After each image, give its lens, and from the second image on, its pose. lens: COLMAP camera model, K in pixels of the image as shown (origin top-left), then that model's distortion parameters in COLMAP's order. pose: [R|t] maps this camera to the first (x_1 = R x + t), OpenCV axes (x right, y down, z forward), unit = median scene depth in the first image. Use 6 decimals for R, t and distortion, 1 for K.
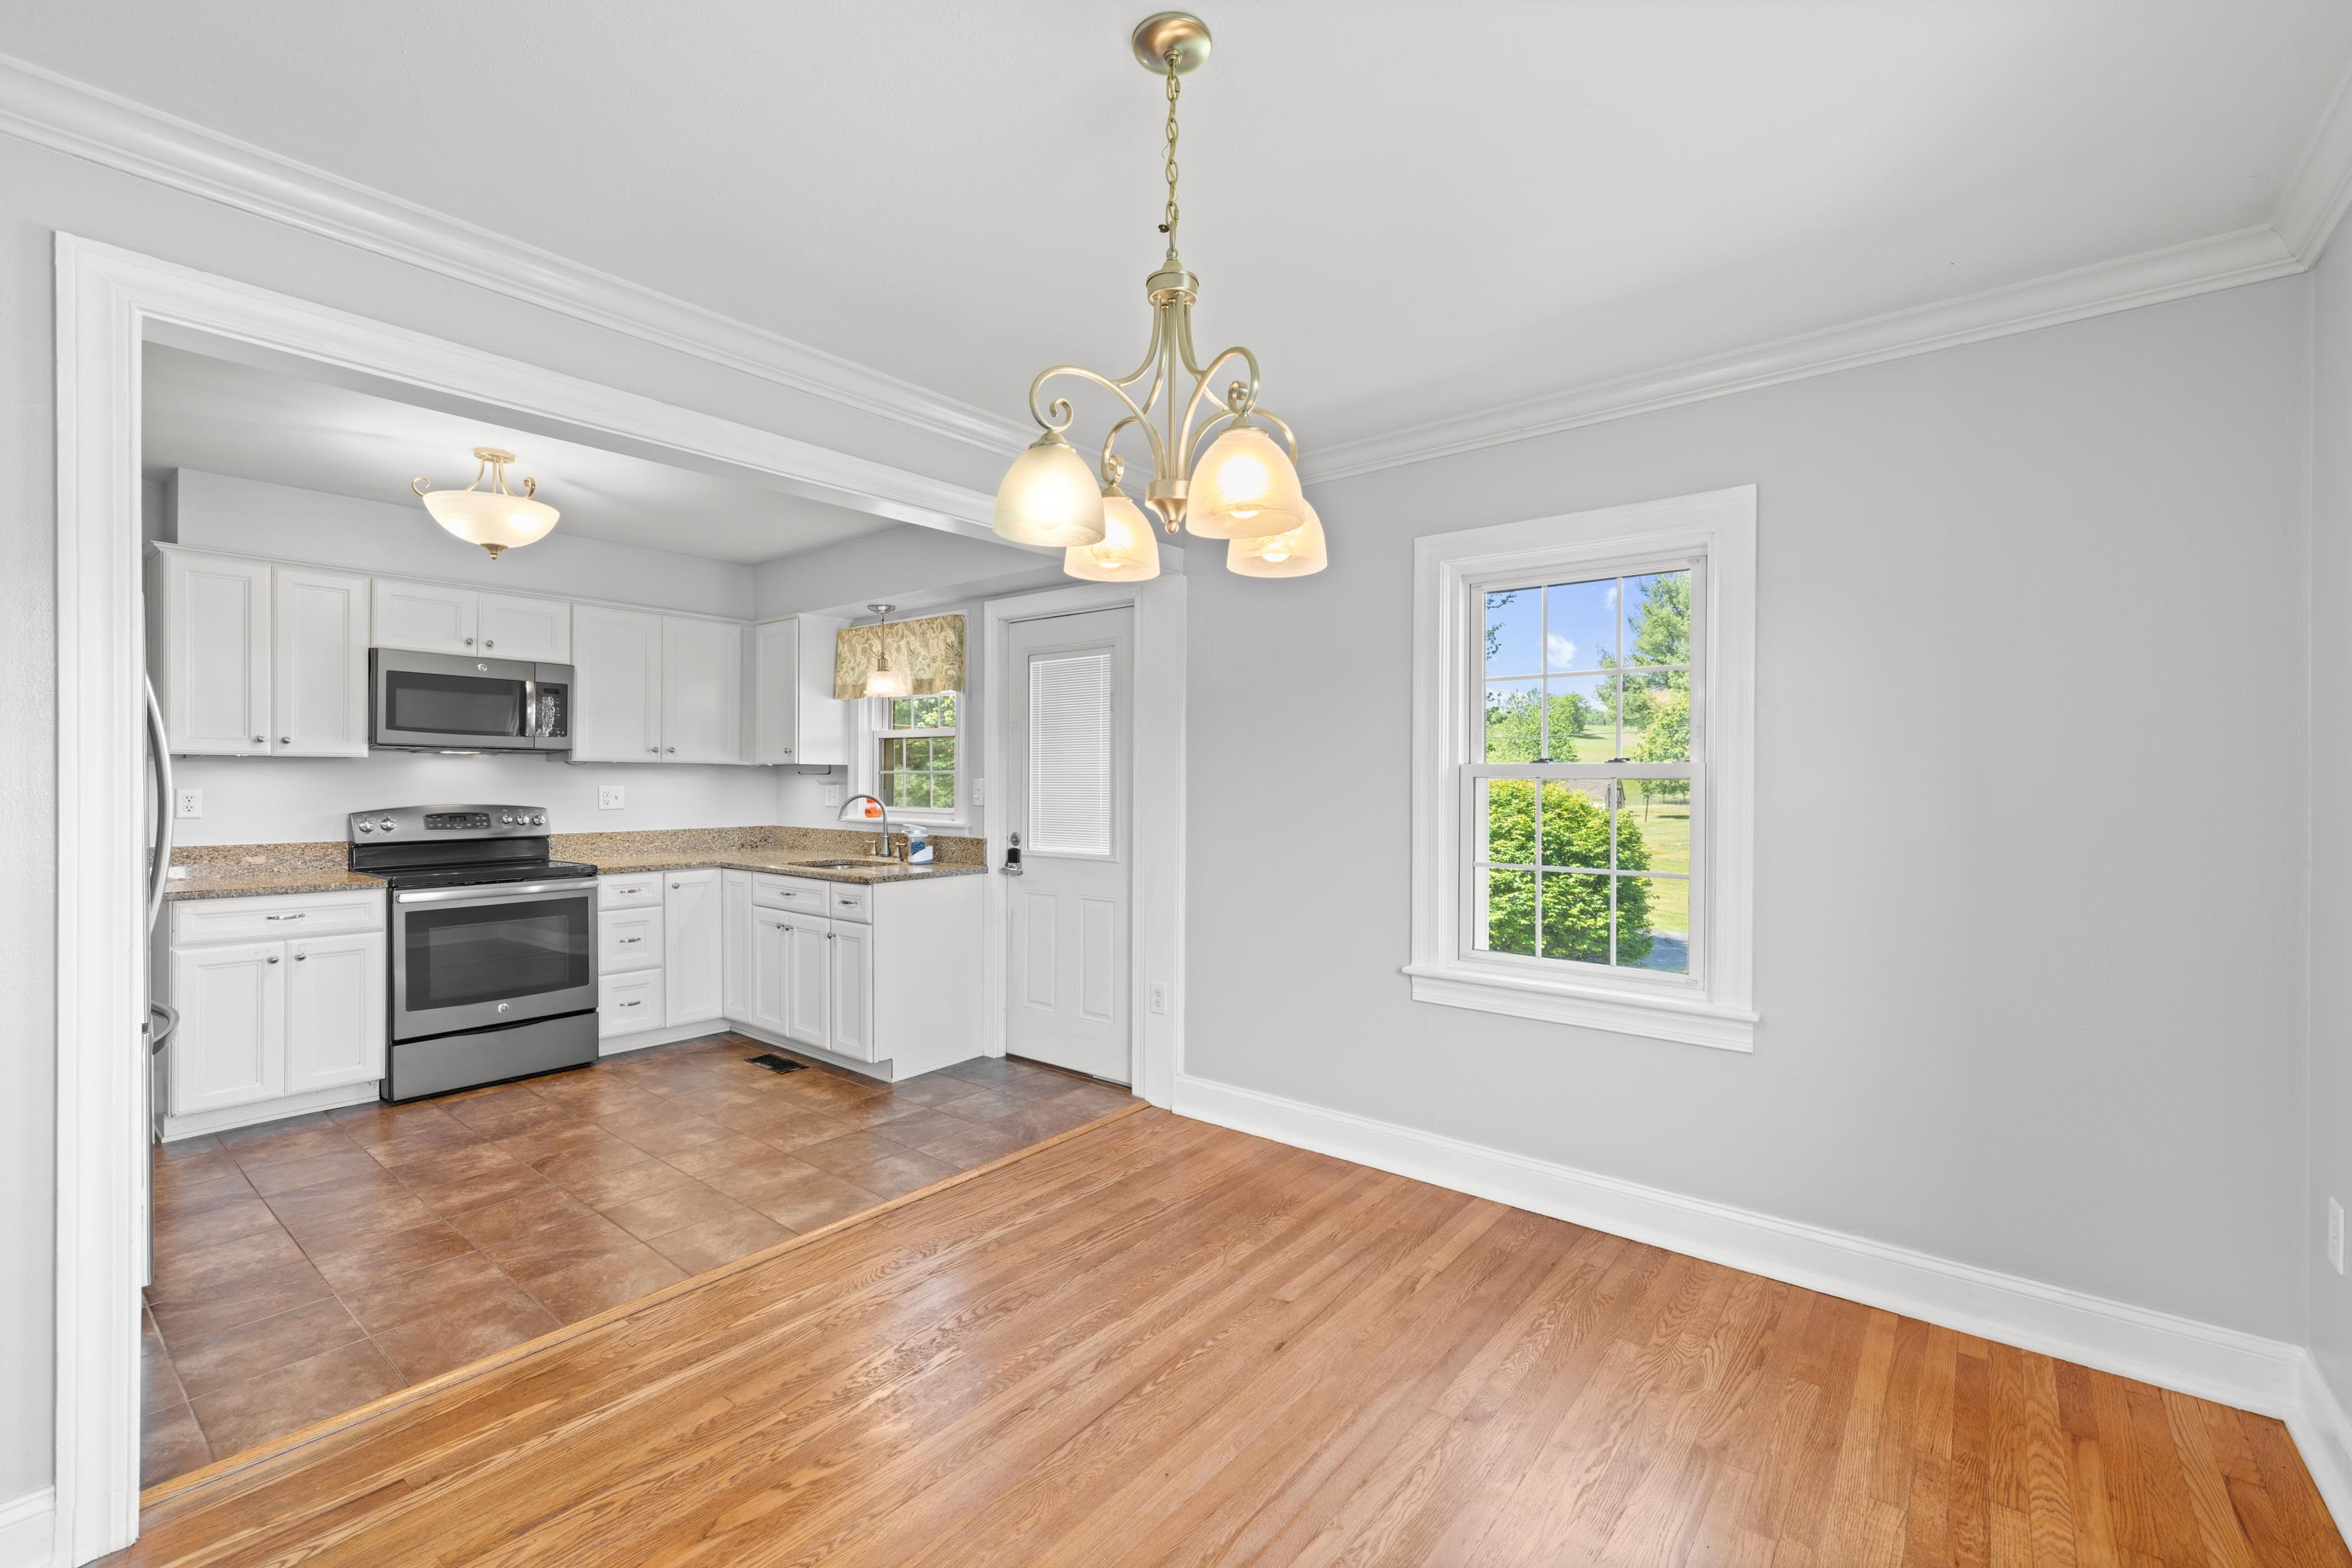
lens RADIAL K [[996.9, 0, 1178.4], [0, 996.9, 785.8], [0, 0, 1]] dist [0.002095, 0.000465]
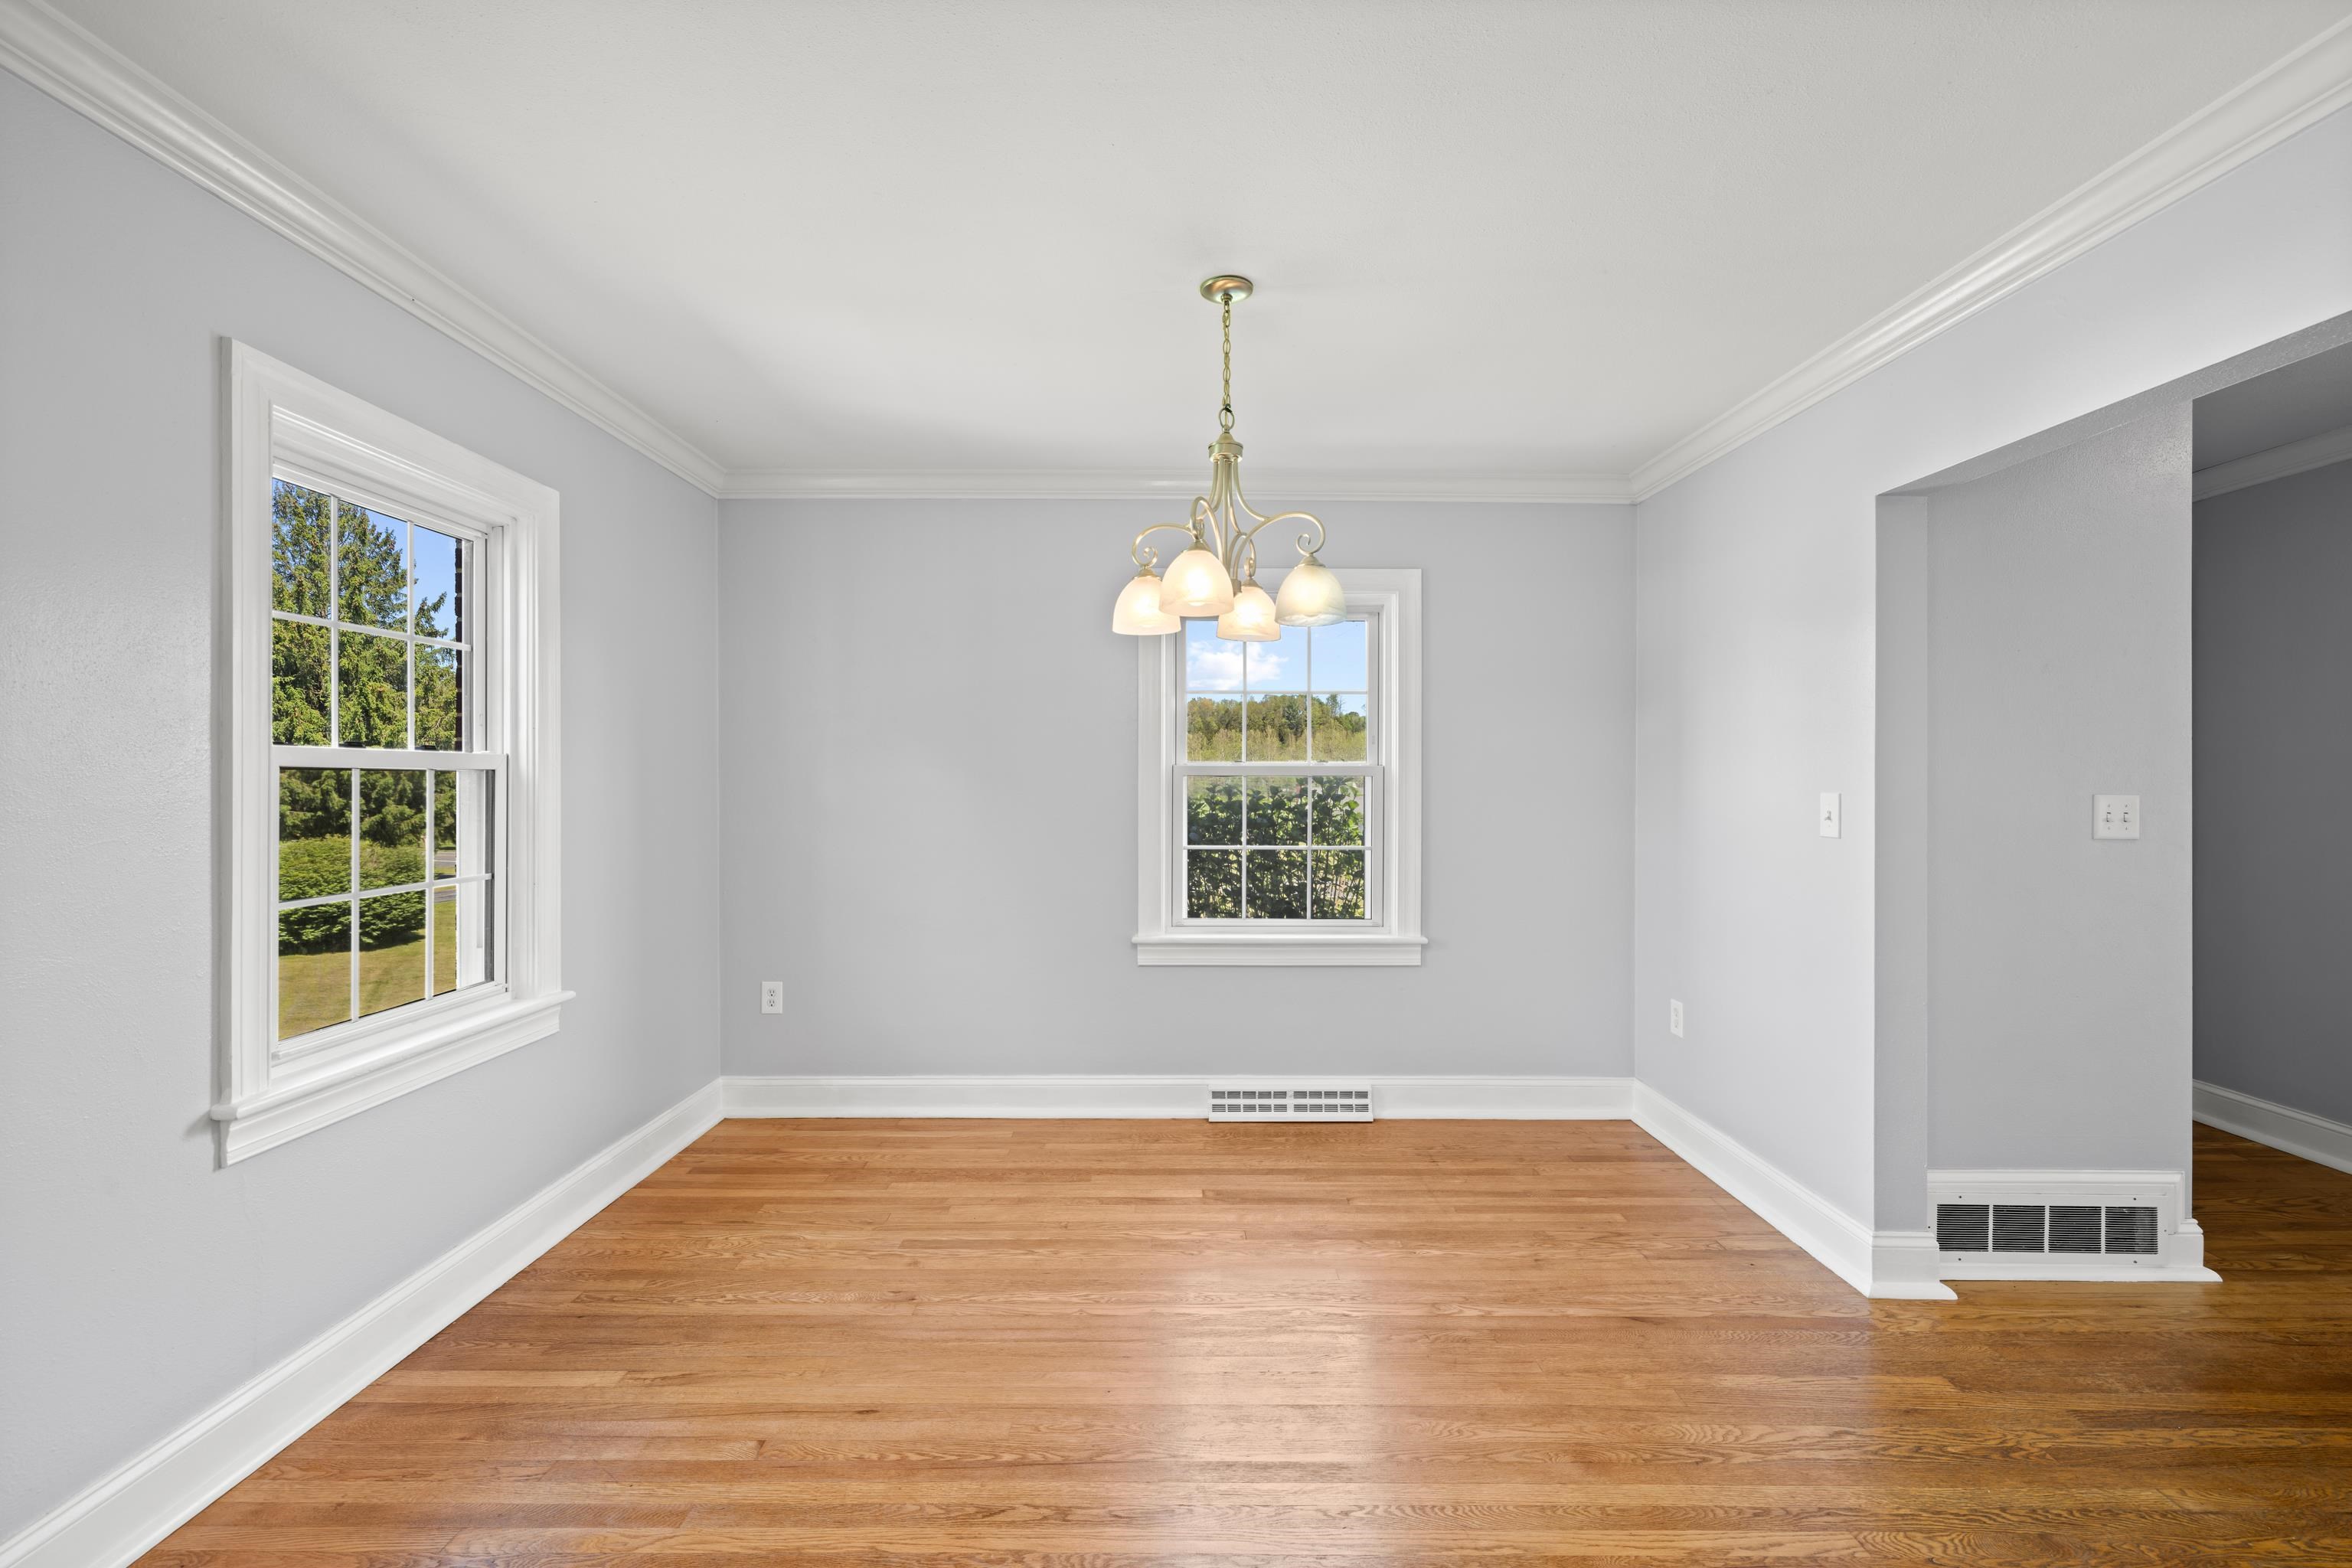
lens RADIAL K [[999.5, 0, 1177.8], [0, 999.5, 773.8], [0, 0, 1]] dist [0.002867, 0.000482]
pose [[-0.633103, -0.003023, 0.774062, -0.418298], [-0.000908, 0.999995, 0.003162, -0.004841], [-0.774067, 0.001299, -0.633102, 0.740801]]
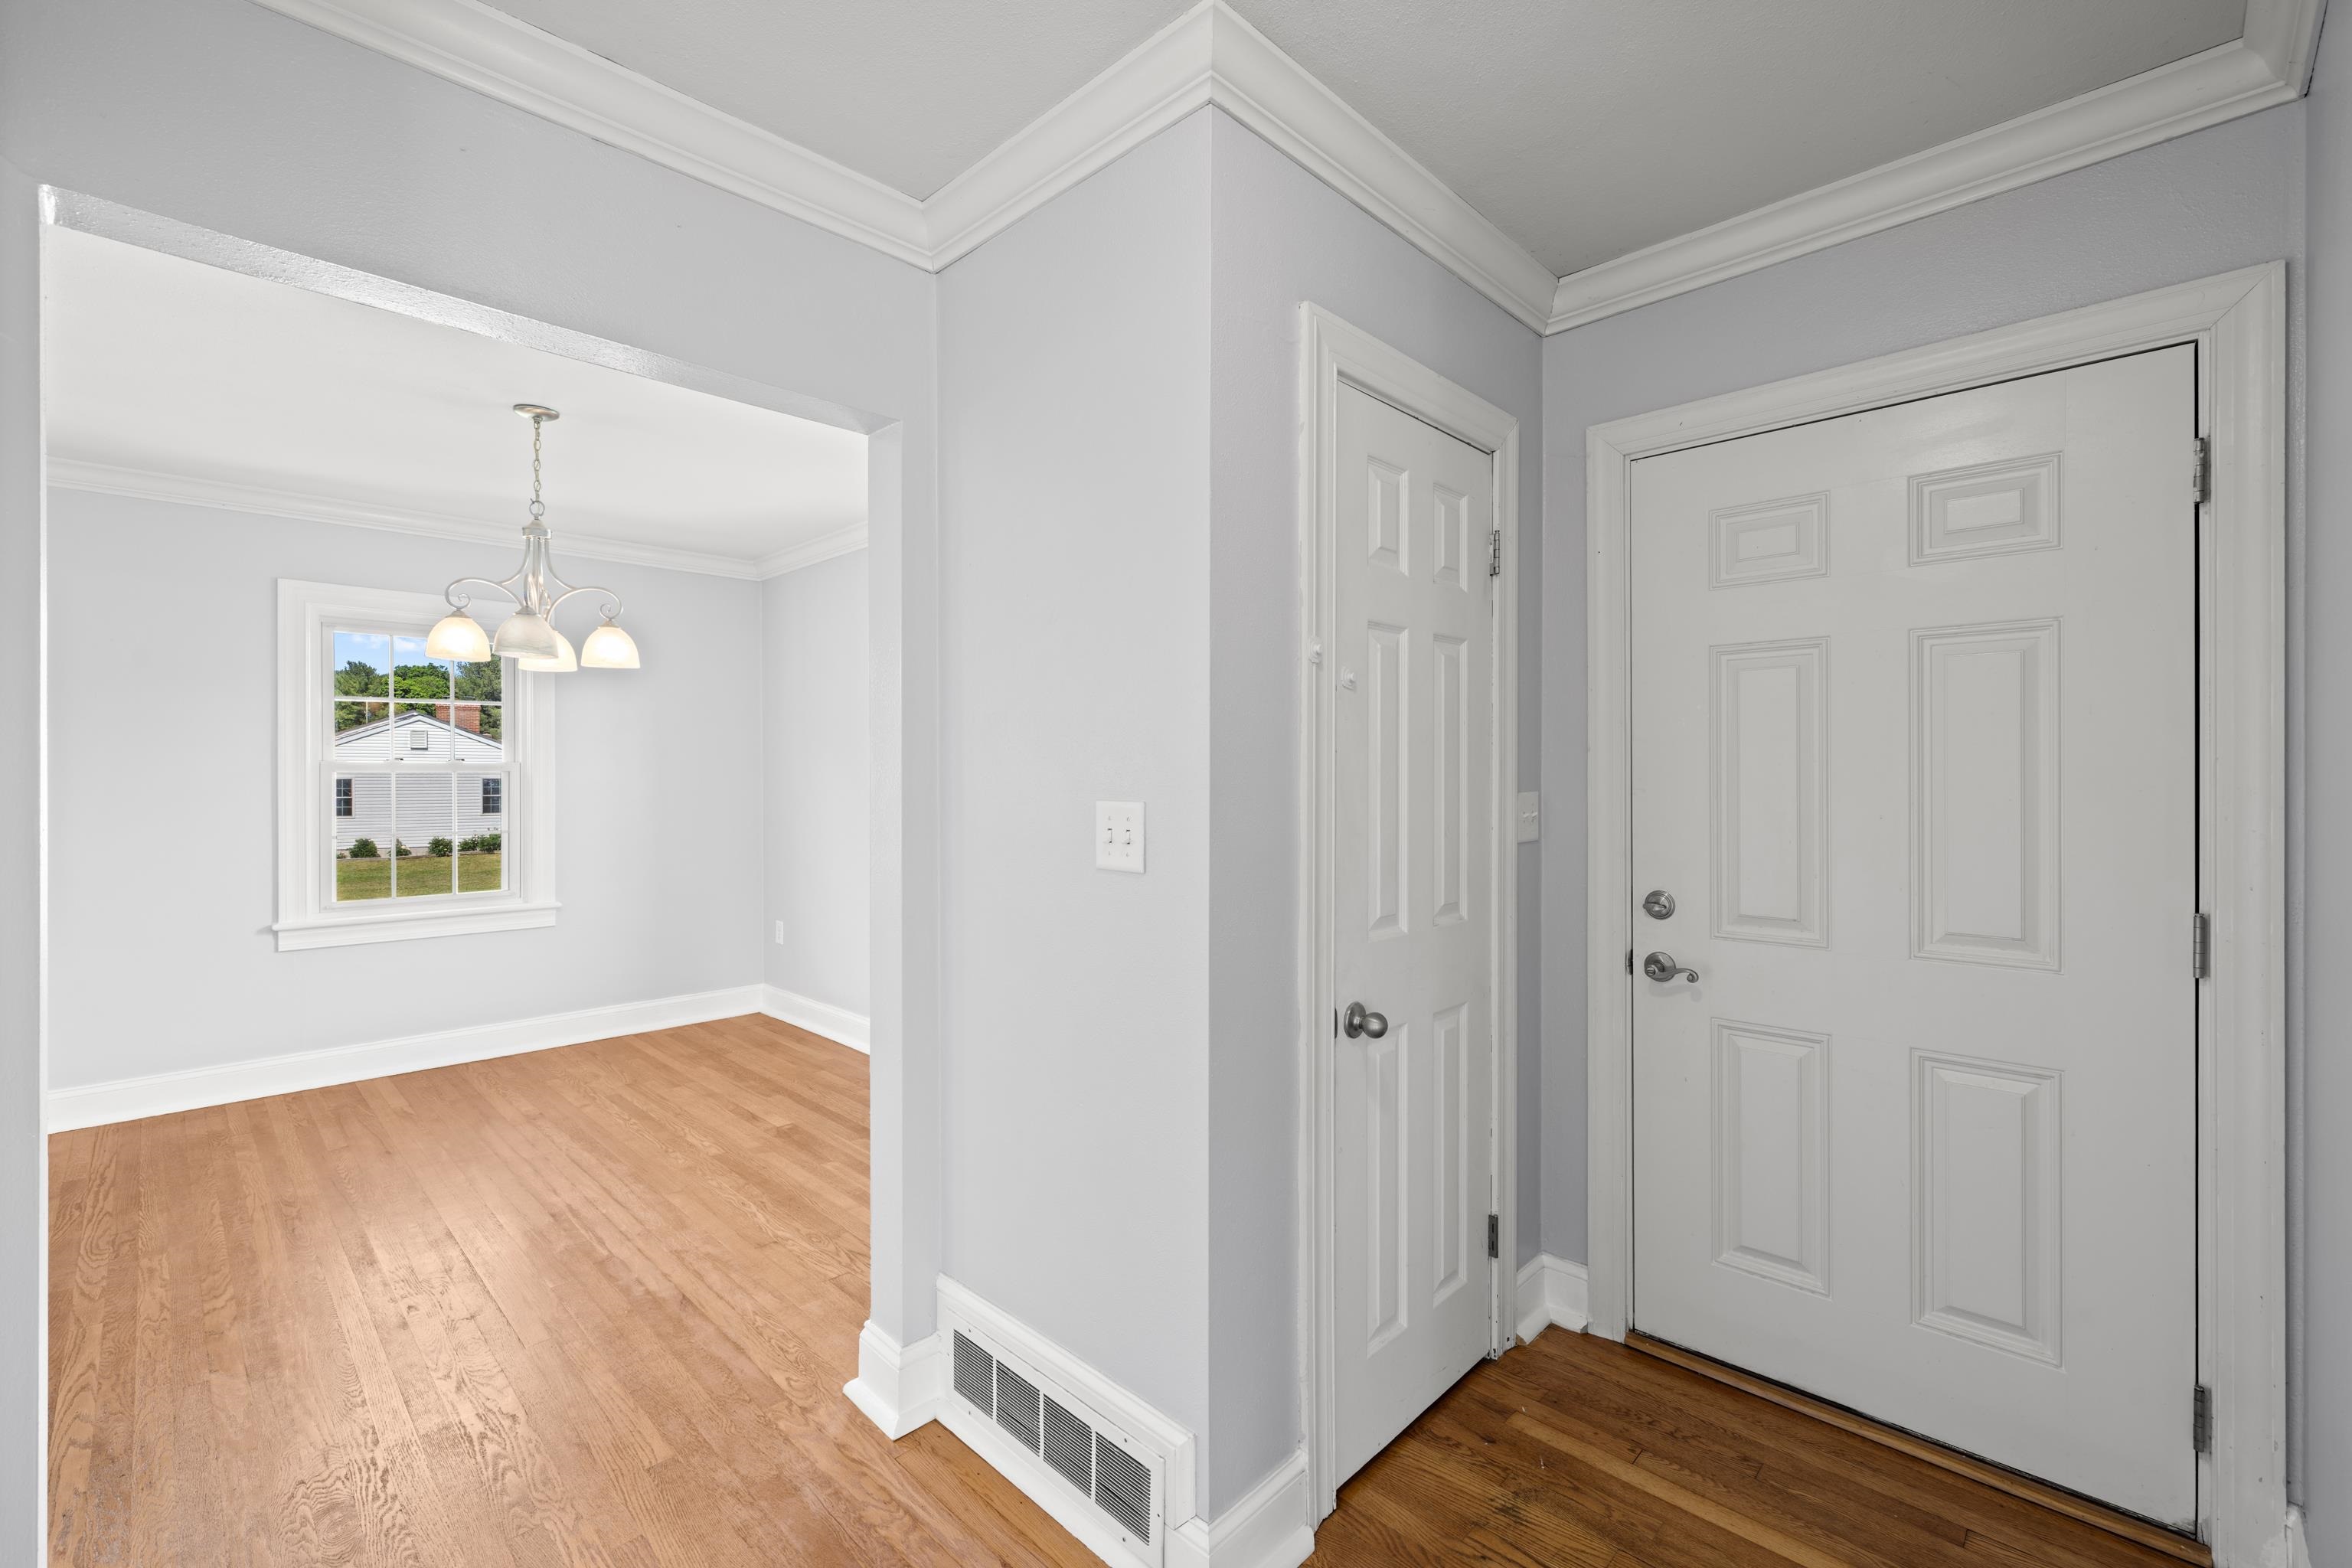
lens RADIAL K [[1004.5, 0, 1179.5], [0, 1004.5, 777.6], [0, 0, 1]] dist [-0.000019, 0.000418]
pose [[0.095170, -0.010557, 0.995405, -0.703200], [0.007852, 0.999921, 0.009854, -0.003402], [-0.995430, 0.006878, 0.095246, -0.181108]]
